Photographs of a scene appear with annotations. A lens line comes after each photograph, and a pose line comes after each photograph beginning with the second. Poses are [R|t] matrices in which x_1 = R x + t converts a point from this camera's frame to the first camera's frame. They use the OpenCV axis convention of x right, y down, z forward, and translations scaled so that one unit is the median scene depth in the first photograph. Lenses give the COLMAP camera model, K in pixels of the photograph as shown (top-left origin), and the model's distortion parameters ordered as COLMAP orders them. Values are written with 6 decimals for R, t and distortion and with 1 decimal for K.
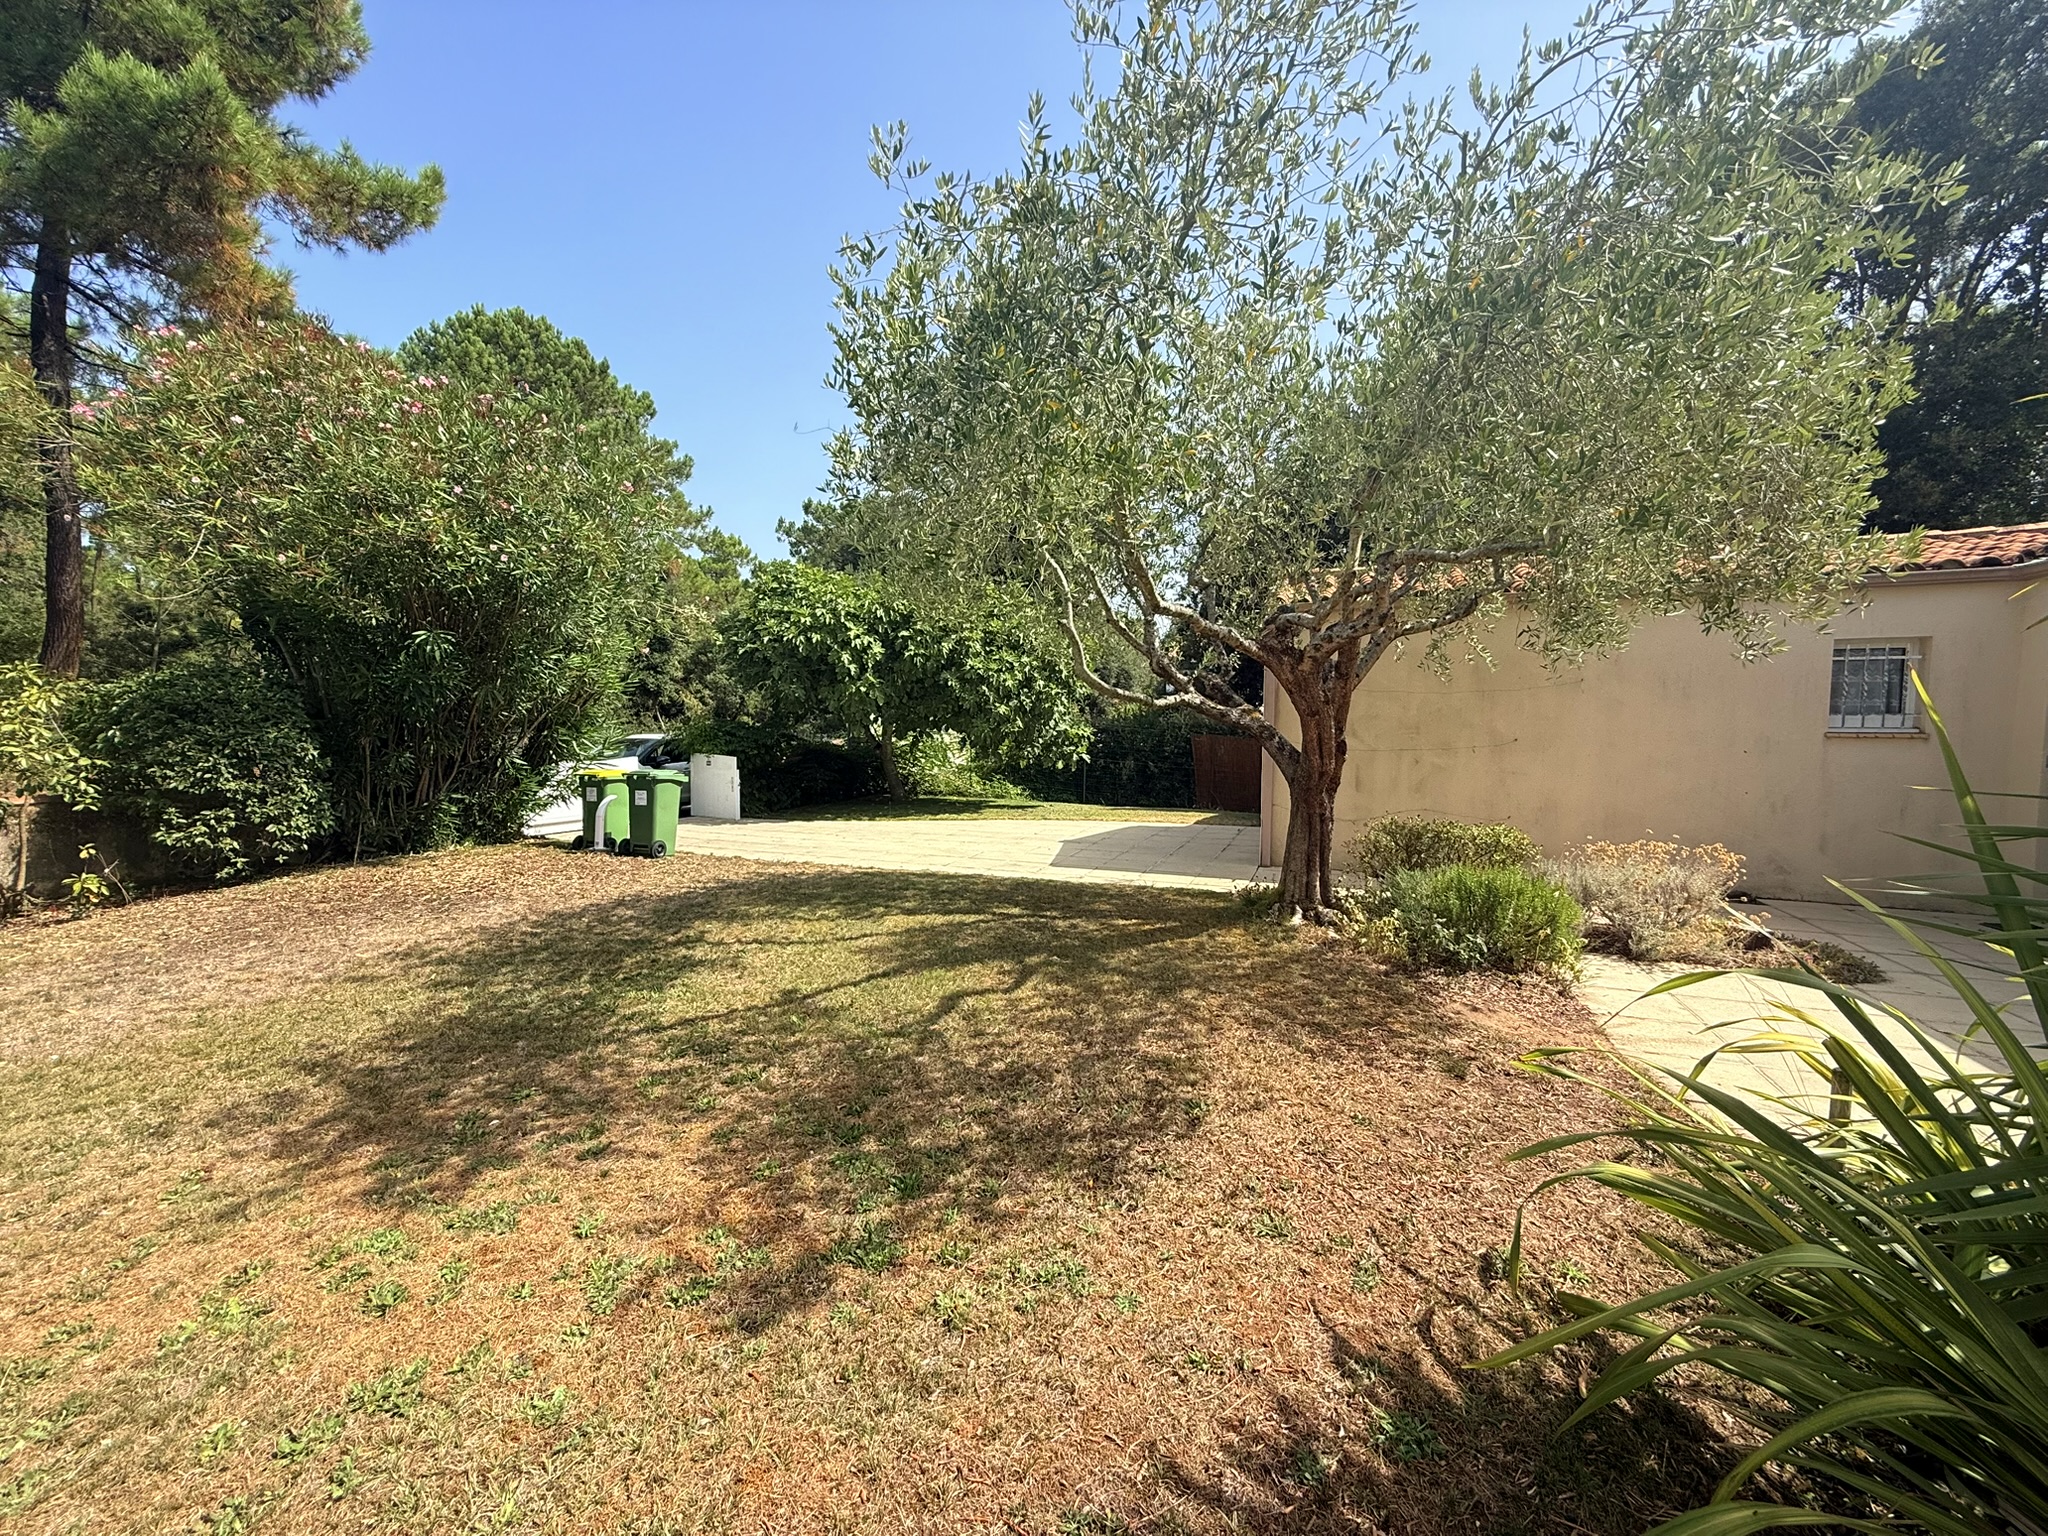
lens RADIAL K [[811.0, 0, 1022.6], [0, 811.0, 776.2], [0, 0, 1]] dist [-0.004474, 0.001094]
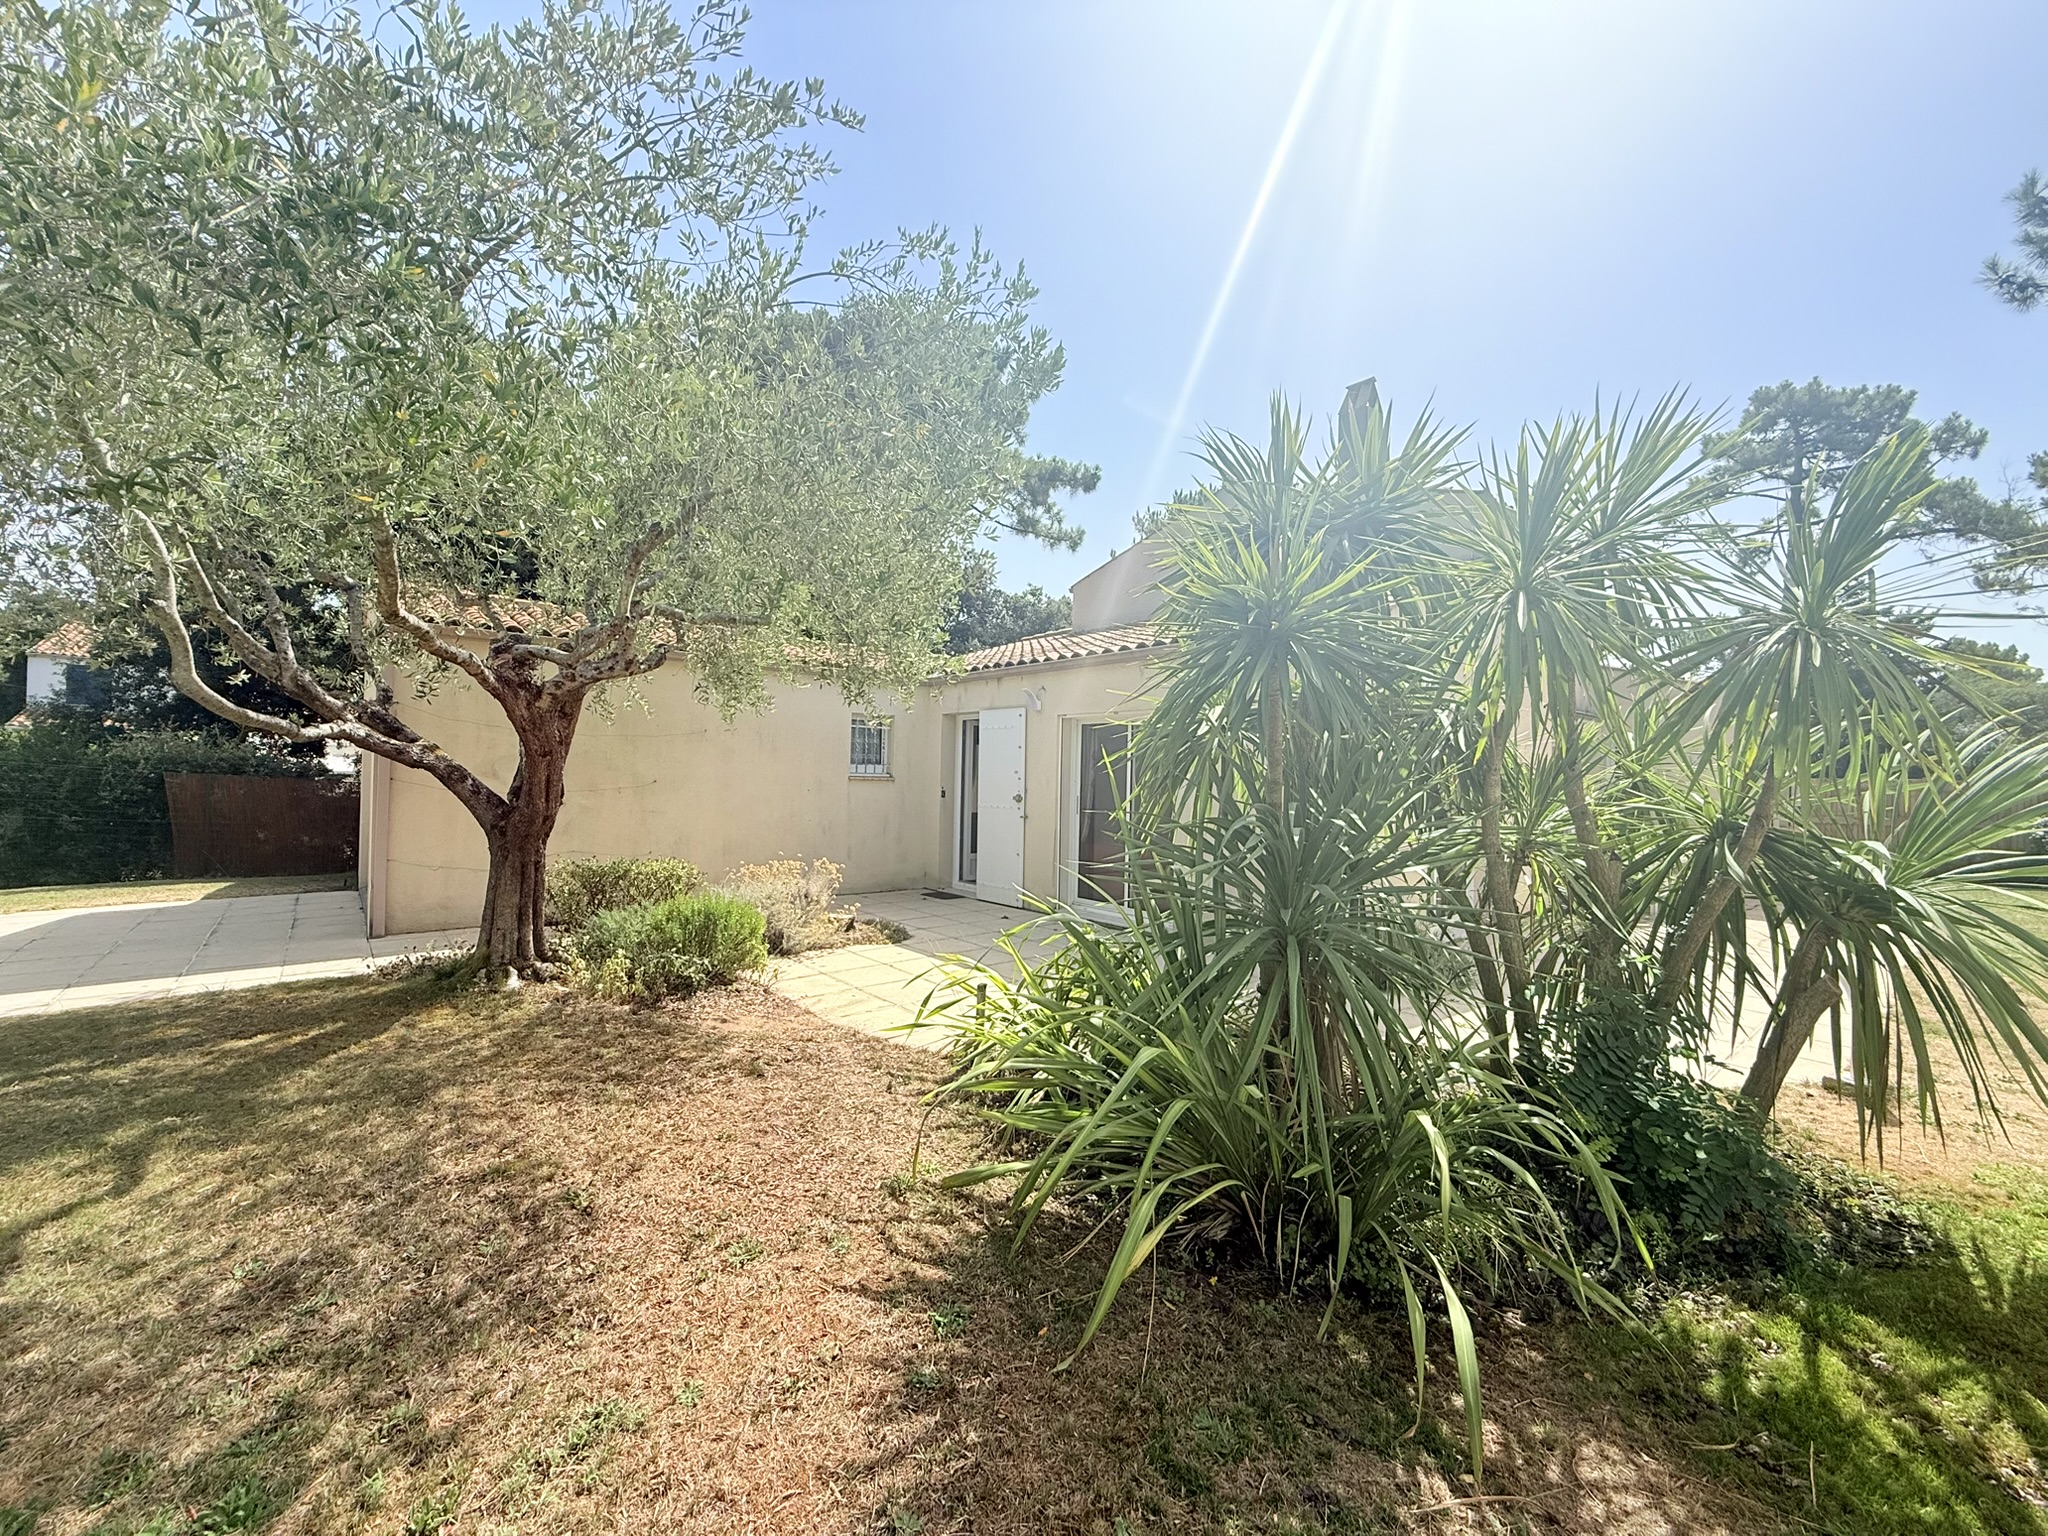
lens RADIAL K [[811.0, 0, 1015.5], [0, 811.0, 767.3], [0, 0, 1]] dist [-0.004474, 0.001094]
pose [[0.459882, 0.015255, 0.887849, -0.267692], [0.040244, 0.998467, -0.038001, -0.005159], [-0.887068, 0.053206, 0.458563, 0.109180]]
